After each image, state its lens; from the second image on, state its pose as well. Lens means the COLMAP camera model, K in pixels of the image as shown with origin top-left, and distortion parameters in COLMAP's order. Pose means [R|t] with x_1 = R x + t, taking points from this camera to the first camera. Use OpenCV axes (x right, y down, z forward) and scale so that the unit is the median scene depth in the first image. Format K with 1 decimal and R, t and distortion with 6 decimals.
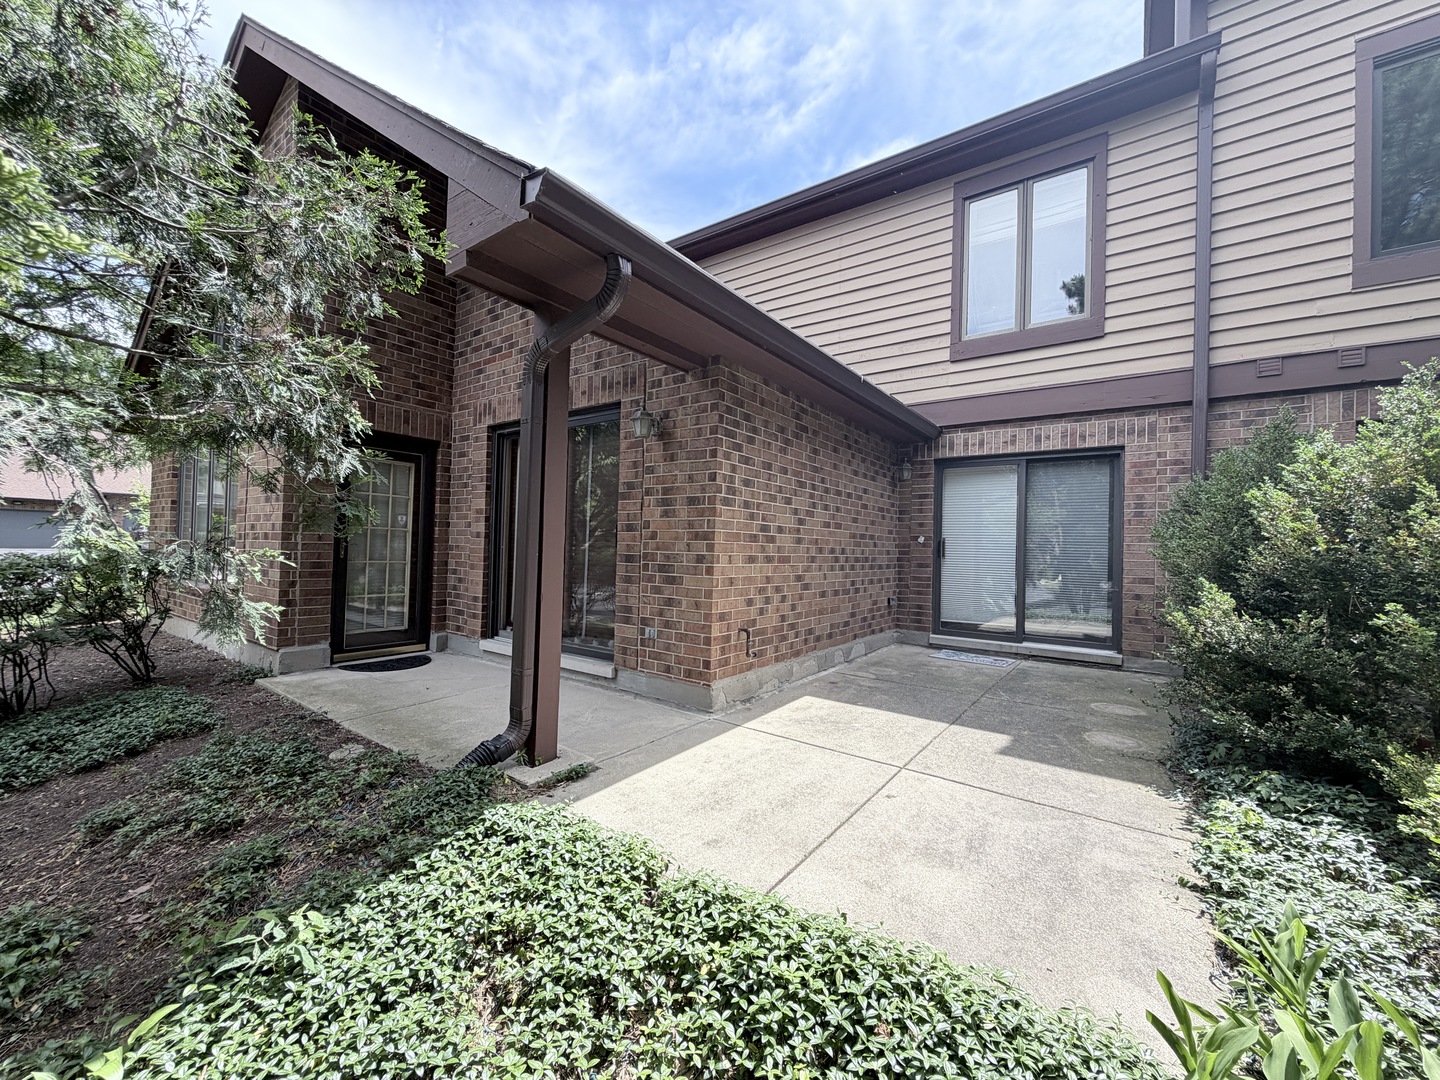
lens RADIAL K [[575.9, 0, 718.5], [0, 575.9, 540.8], [0, 0, 1]] dist [-0.000017, 0.001075]
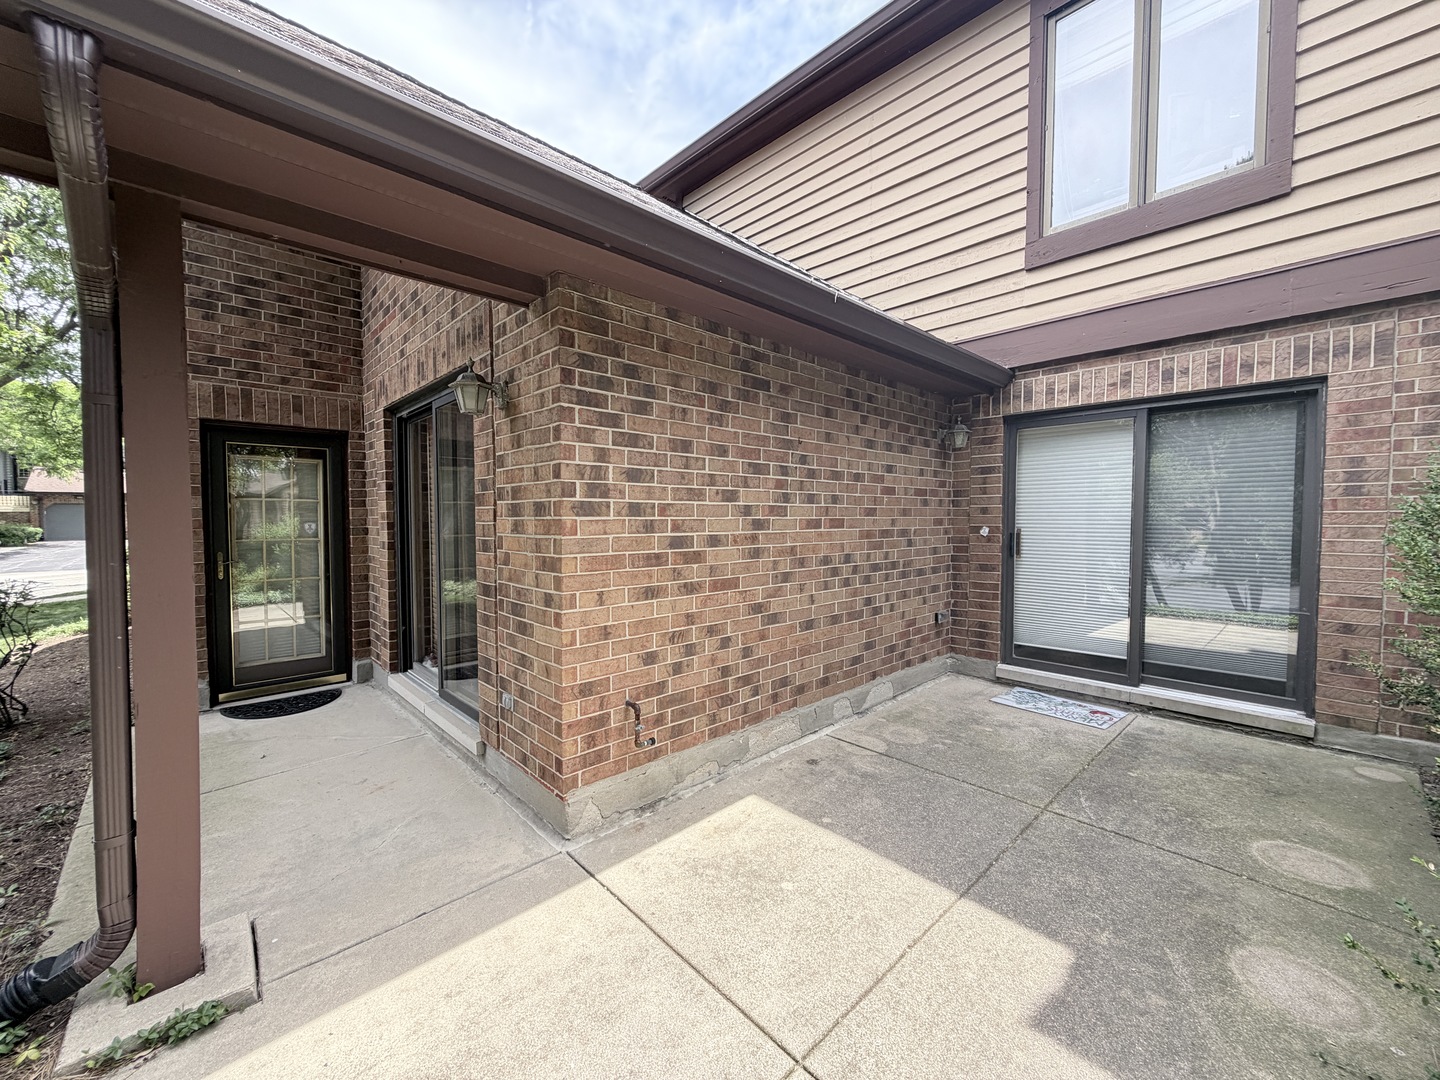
lens RADIAL K [[575.9, 0, 720.6], [0, 575.9, 538.2], [0, 0, 1]] dist [-0.000017, 0.001075]
pose [[0.982524, -0.020074, -0.185052, 0.197313], [0.029286, 0.998457, 0.047184, -0.044156], [0.183819, -0.051778, 0.981595, 0.292975]]
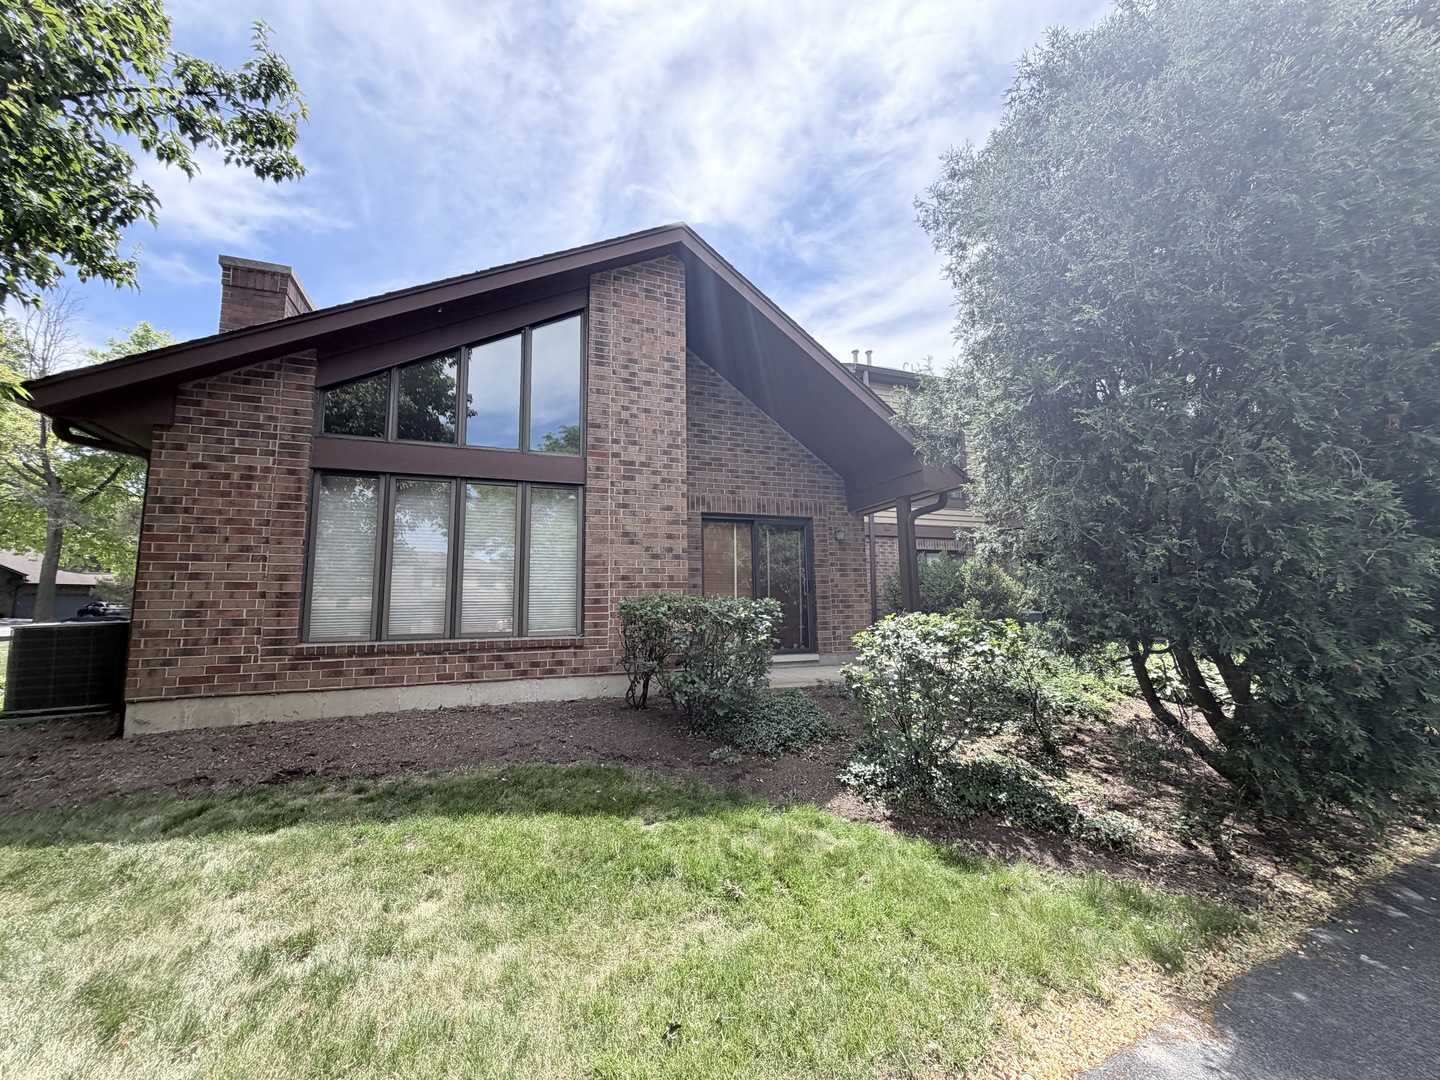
lens RADIAL K [[575.9, 0, 724.9], [0, 575.9, 539.9], [0, 0, 1]] dist [-0.000017, 0.001075]
pose [[0.555482, 0.071035, 0.828489, -1.576878], [0.017001, 0.995166, -0.096725, 0.015649], [-0.831355, 0.067814, 0.551589, 0.134476]]
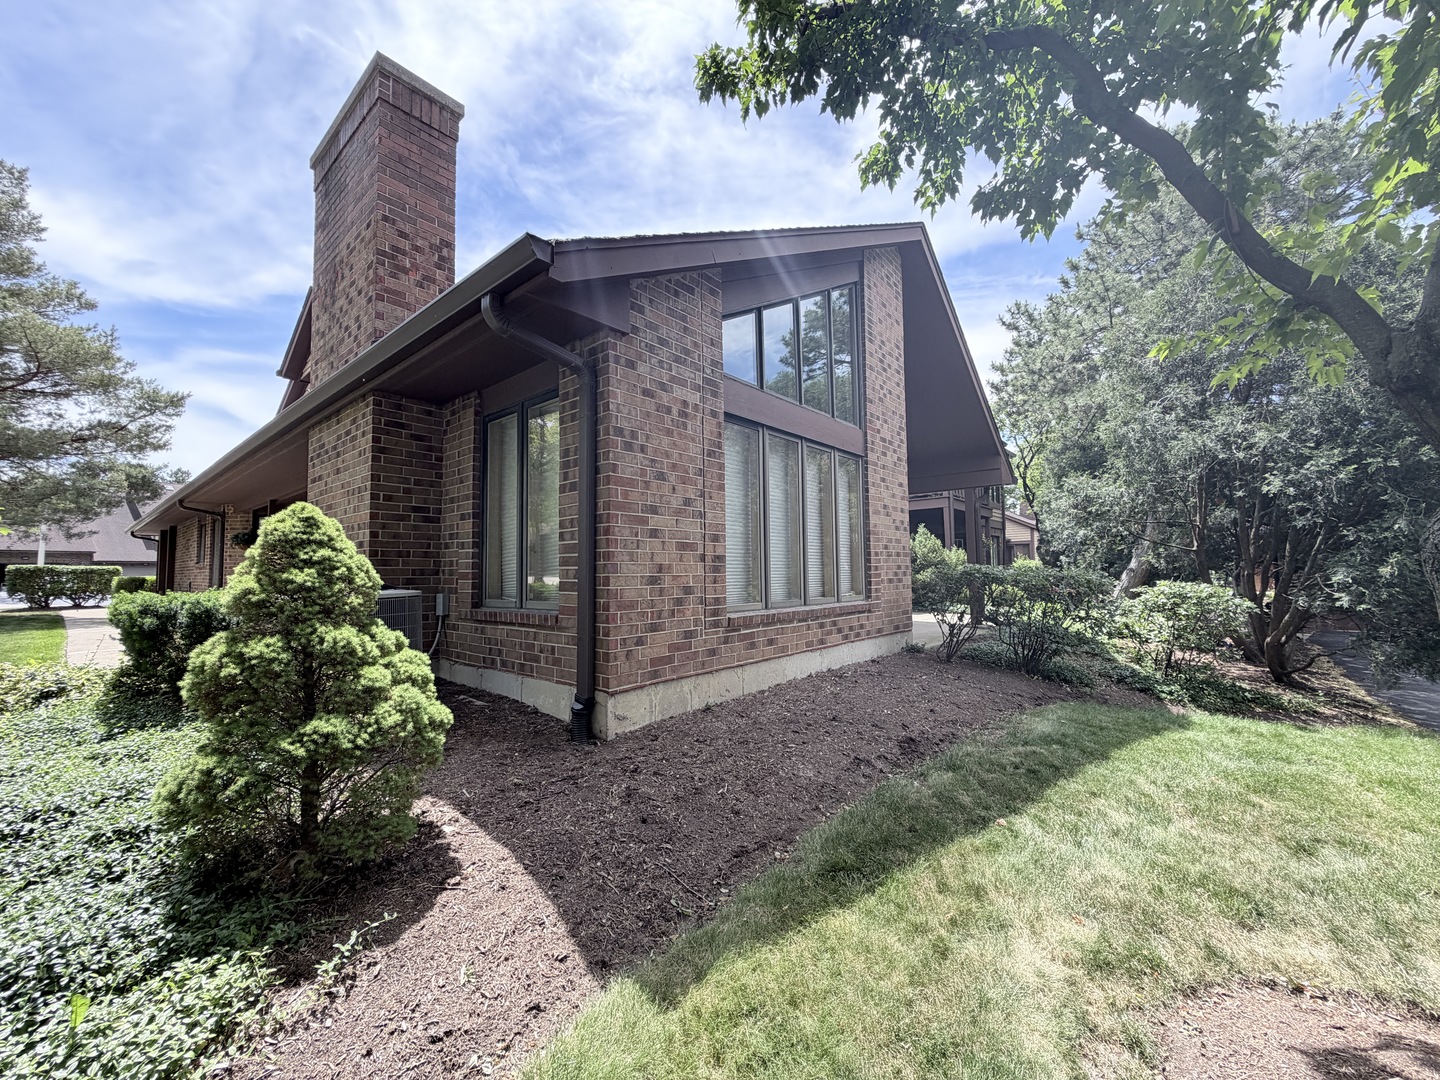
lens RADIAL K [[575.9, 0, 728.4], [0, 575.9, 540.6], [0, 0, 1]] dist [-0.000017, 0.001075]
pose [[0.080023, 0.031137, 0.996307, -2.045601], [-0.002604, 0.999515, -0.031028, 0.000670], [-0.996790, -0.000112, 0.080065, 1.297393]]
